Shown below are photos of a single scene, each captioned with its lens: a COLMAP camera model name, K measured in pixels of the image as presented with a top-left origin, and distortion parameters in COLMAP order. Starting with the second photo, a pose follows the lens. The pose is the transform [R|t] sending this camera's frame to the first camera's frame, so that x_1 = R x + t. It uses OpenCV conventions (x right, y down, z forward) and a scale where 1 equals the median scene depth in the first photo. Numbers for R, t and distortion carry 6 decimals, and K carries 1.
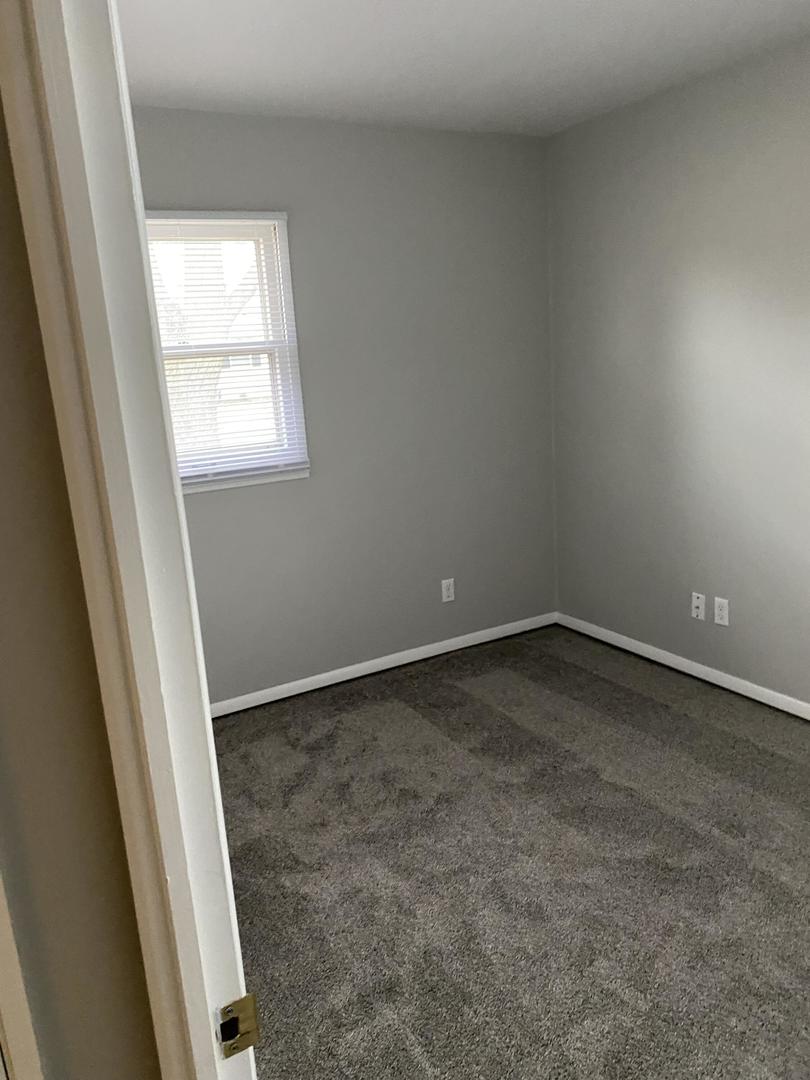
lens RADIAL K [[823.0, 0, 401.7], [0, 823.0, 544.2], [0, 0, 1]] dist [0.005477, -0.013852]
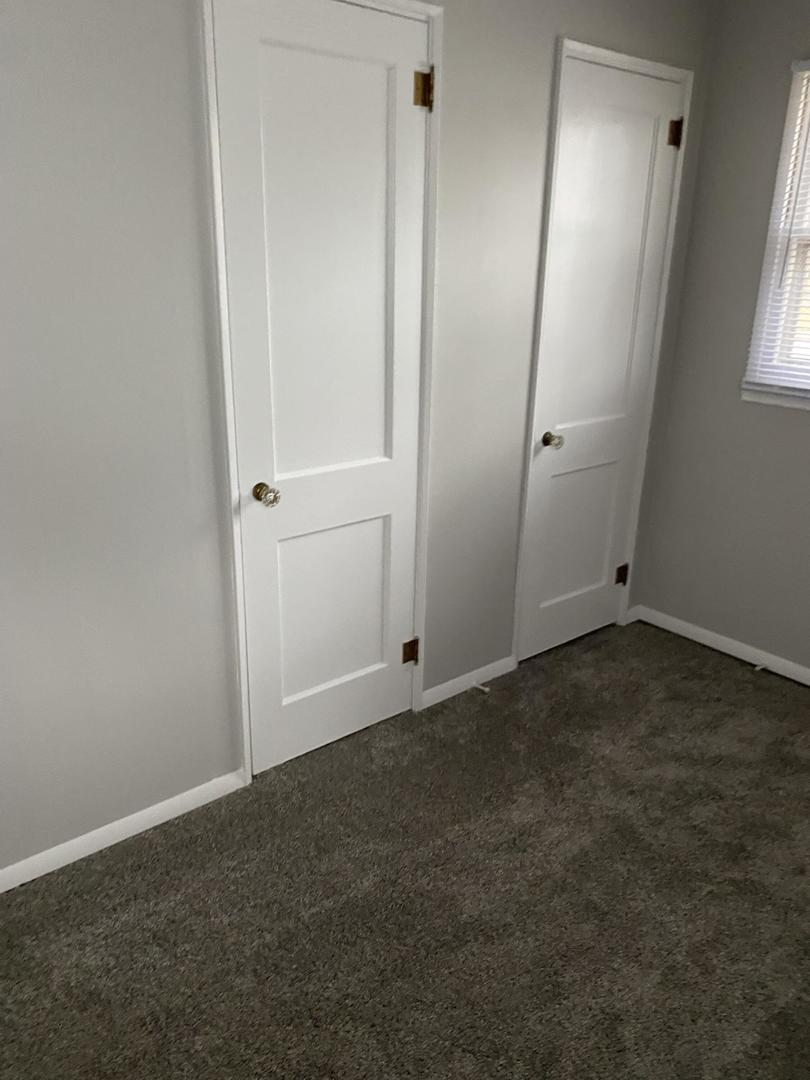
lens RADIAL K [[823.0, 0, 401.7], [0, 823.0, 544.2], [0, 0, 1]] dist [0.005477, -0.013852]
pose [[0.197223, 0.393071, -0.898108, 0.518784], [-0.277696, 0.900980, 0.333347, -0.116443], [0.940207, 0.183657, 0.286848, 0.451797]]
